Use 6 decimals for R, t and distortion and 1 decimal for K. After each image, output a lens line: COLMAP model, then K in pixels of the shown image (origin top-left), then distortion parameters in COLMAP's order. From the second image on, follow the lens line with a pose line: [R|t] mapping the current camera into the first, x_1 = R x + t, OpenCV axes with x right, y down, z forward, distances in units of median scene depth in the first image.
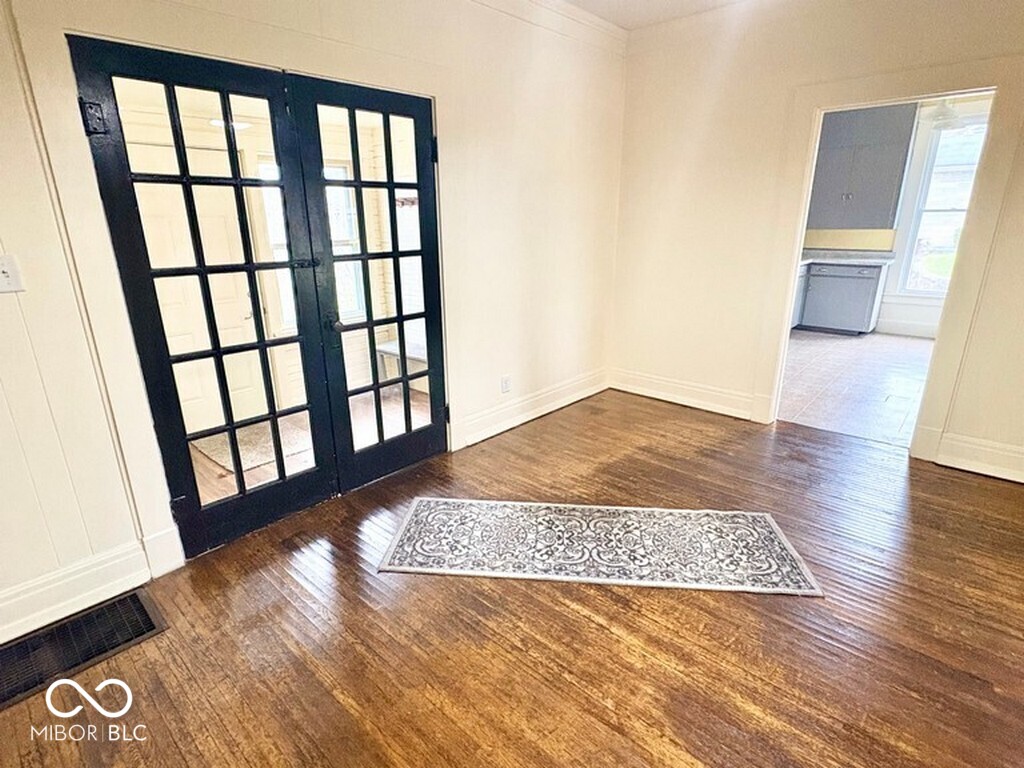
lens RADIAL K [[532.9, 0, 512.1], [0, 532.9, 387.1], [0, 0, 1]] dist [0.000755, 0.000222]
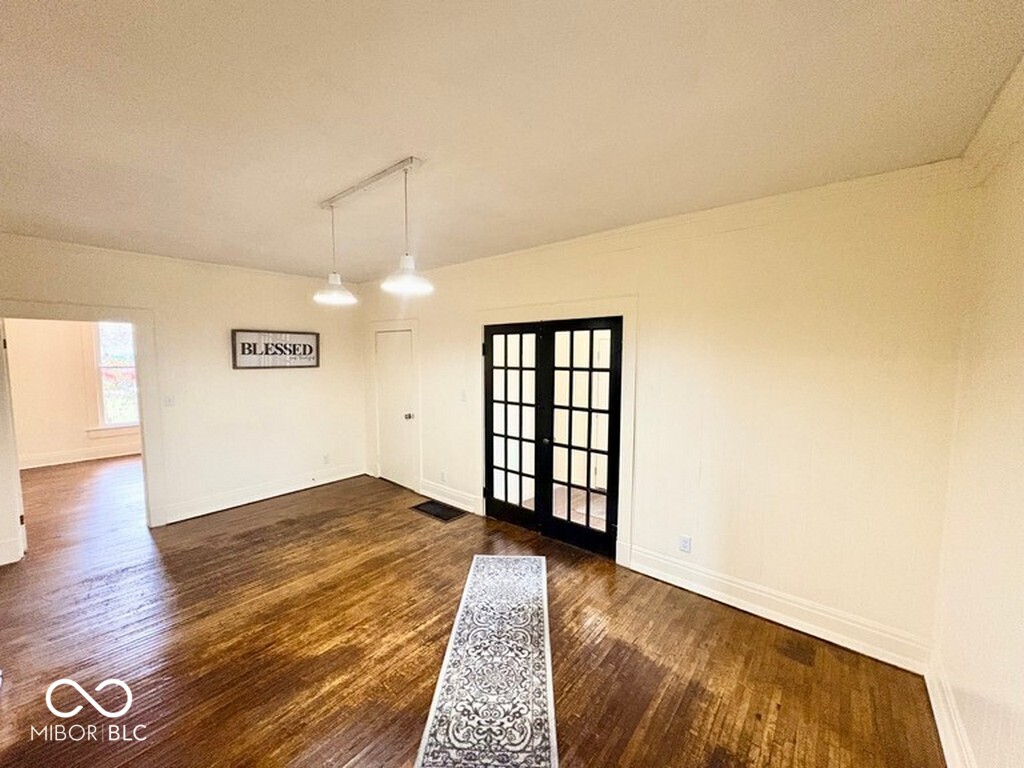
lens RADIAL K [[407.1, 0, 503.1], [0, 407.1, 382.2], [0, 0, 1]] dist [-0.000348, -0.000212]
pose [[0.028625, 0.085260, -0.995947, 1.229691], [-0.302082, 0.950507, 0.072687, -0.423939], [0.952852, 0.298777, 0.052963, 0.829842]]
